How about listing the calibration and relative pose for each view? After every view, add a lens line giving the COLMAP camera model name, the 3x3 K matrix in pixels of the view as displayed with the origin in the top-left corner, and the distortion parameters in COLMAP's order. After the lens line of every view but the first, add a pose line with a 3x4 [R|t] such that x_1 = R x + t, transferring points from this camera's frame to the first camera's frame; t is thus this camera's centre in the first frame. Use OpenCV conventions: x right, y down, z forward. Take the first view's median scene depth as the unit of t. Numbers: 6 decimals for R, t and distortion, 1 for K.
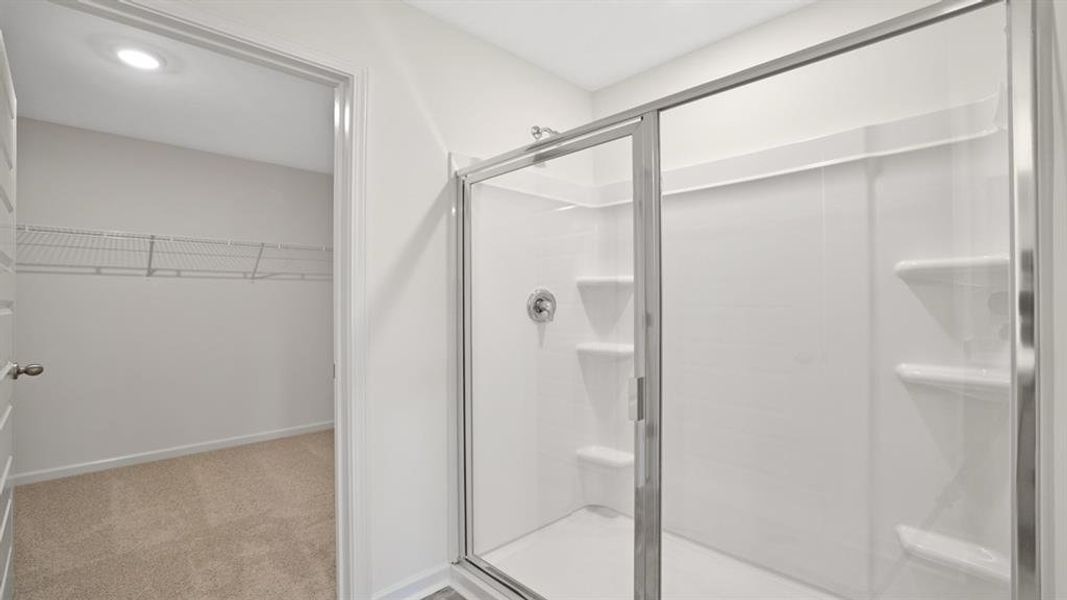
lens RADIAL K [[477.3, 0, 534.7], [0, 477.3, 304.5], [0, 0, 1]] dist [0.001226, 0.000753]
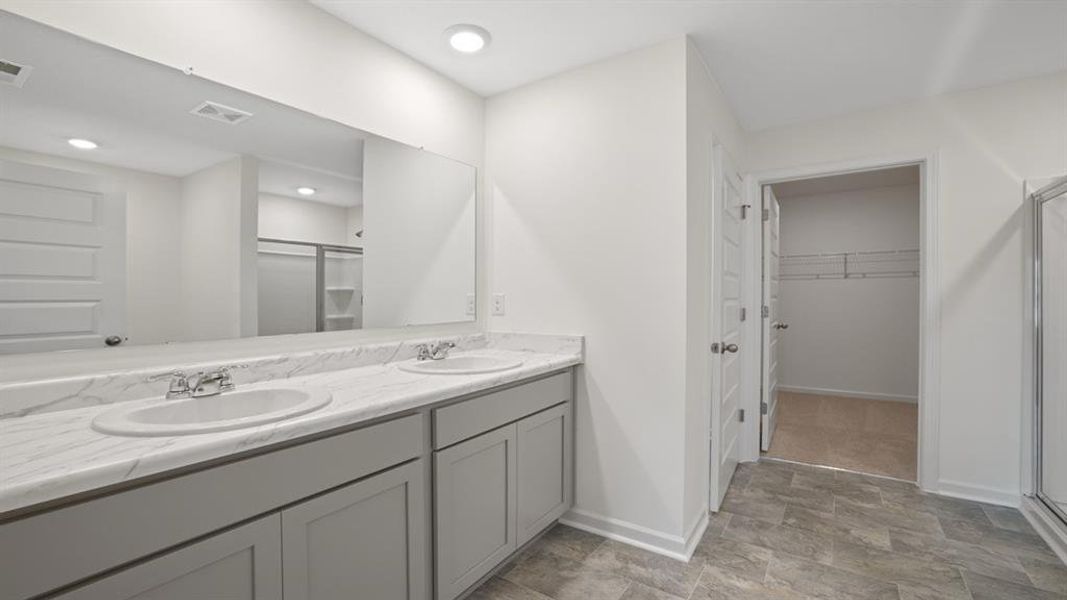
lens RADIAL K [[477.3, 0, 535.0], [0, 477.3, 304.2], [0, 0, 1]] dist [0.001226, 0.000753]
pose [[0.244400, 0.018195, -0.969504, 0.766630], [-0.001465, 0.999830, 0.018395, -0.001109], [0.969673, -0.003075, 0.244385, -0.619988]]
